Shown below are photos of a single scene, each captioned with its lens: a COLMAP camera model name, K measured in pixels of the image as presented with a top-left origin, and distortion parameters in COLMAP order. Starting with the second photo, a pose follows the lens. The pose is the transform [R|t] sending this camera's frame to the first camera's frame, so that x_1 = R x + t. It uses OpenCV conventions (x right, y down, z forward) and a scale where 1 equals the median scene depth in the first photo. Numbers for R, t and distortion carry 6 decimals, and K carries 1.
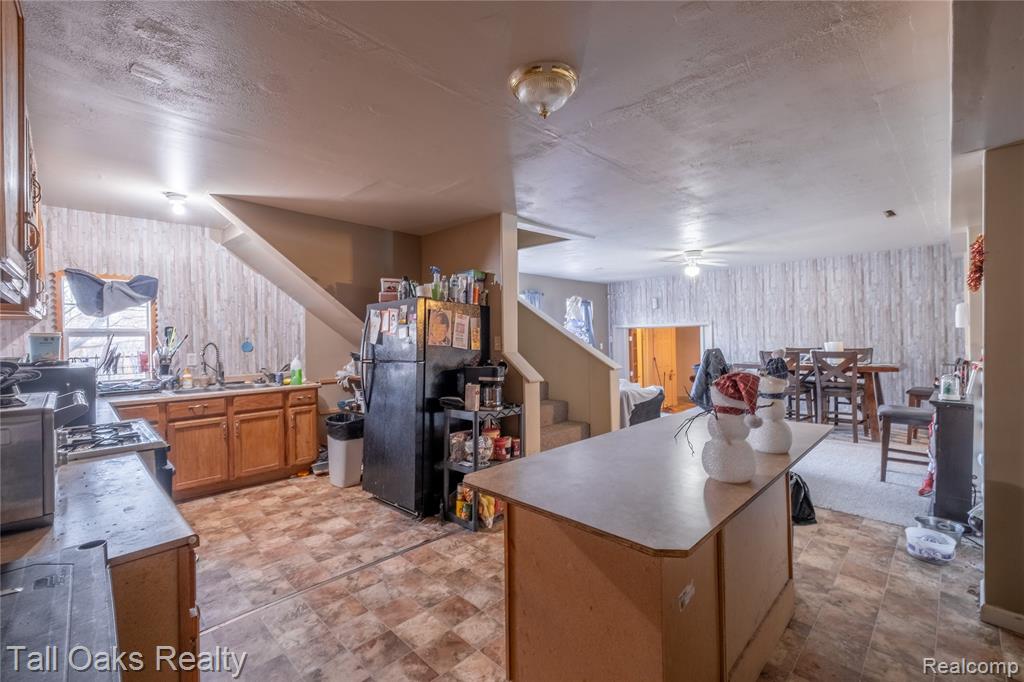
lens RADIAL K [[441.1, 0, 511.0], [0, 441.1, 337.6], [0, 0, 1]] dist [0.015732, -0.003490]
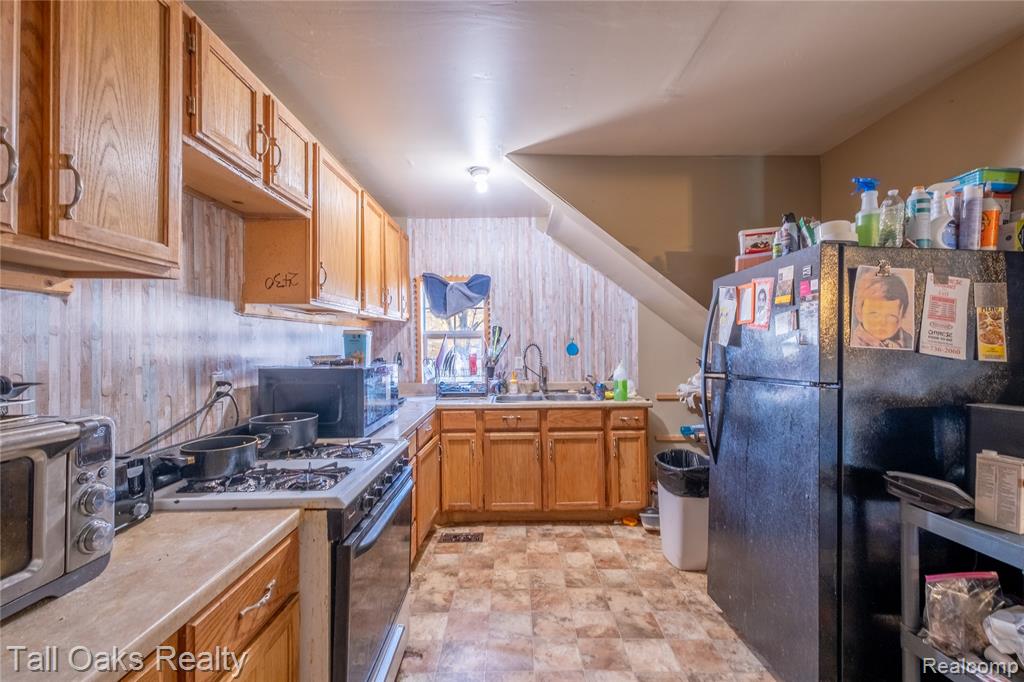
lens RADIAL K [[441.1, 0, 508.2], [0, 441.1, 338.7], [0, 0, 1]] dist [0.015732, -0.003490]
pose [[0.705150, -0.007589, -0.709018, -0.099932], [0.000640, 0.999949, -0.010066, 0.010570], [0.709058, 0.006644, 0.705119, 0.387646]]
